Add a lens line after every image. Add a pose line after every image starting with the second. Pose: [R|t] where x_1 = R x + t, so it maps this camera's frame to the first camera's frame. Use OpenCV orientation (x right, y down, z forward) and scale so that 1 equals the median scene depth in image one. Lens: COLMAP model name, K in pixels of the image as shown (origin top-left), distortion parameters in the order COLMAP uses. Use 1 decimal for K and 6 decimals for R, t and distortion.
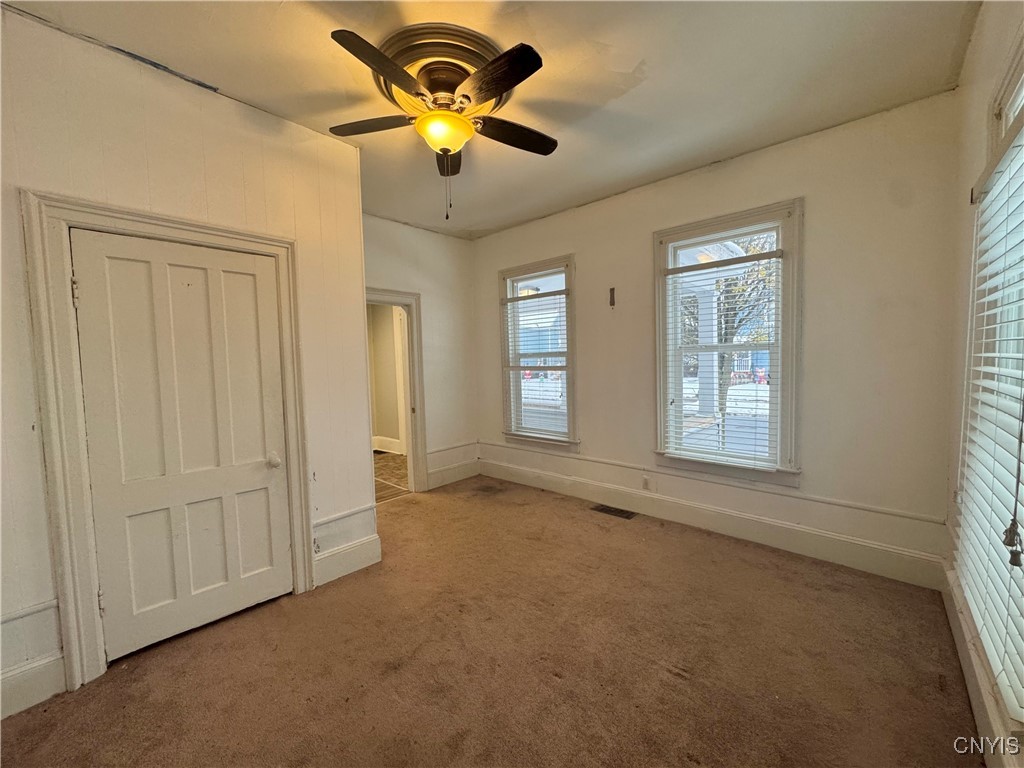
lens RADIAL K [[412.5, 0, 512.0], [0, 412.5, 384.0], [0, 0, 1]] dist [-0.001548, 0.000158]
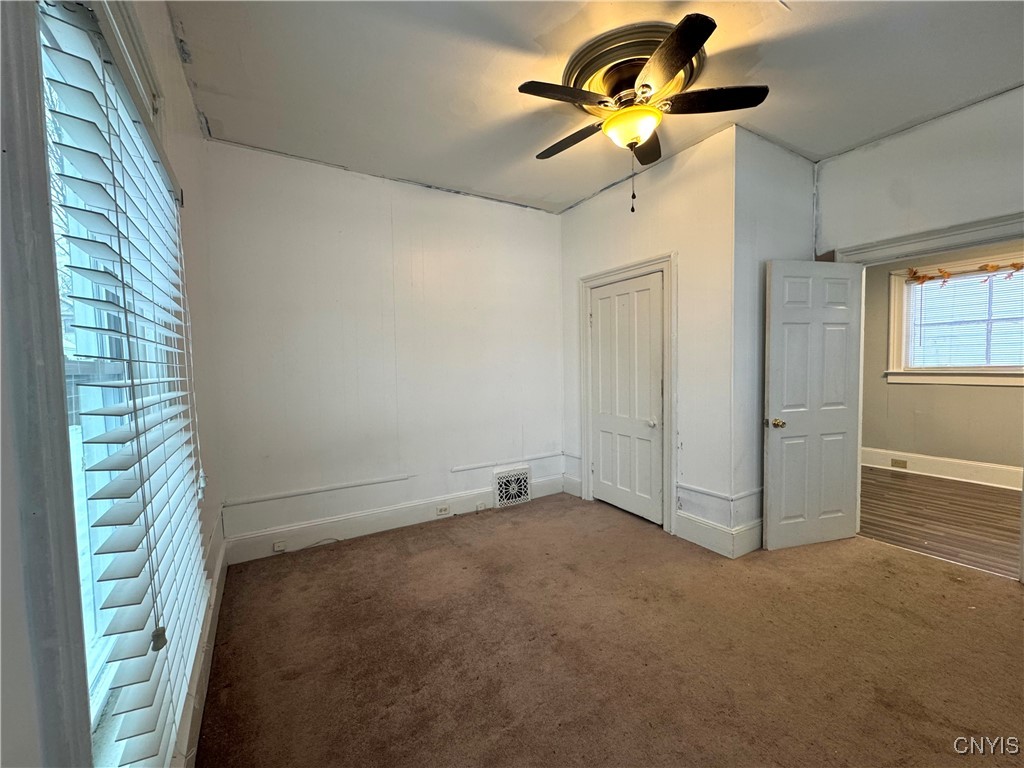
lens RADIAL K [[412.5, 0, 512.0], [0, 412.5, 384.0], [0, 0, 1]] dist [-0.001548, 0.000158]
pose [[-0.302657, 0.076016, -0.950063, 0.811234], [-0.023204, 0.995931, 0.087078, -0.045576], [0.952817, 0.048400, -0.299662, 0.909014]]
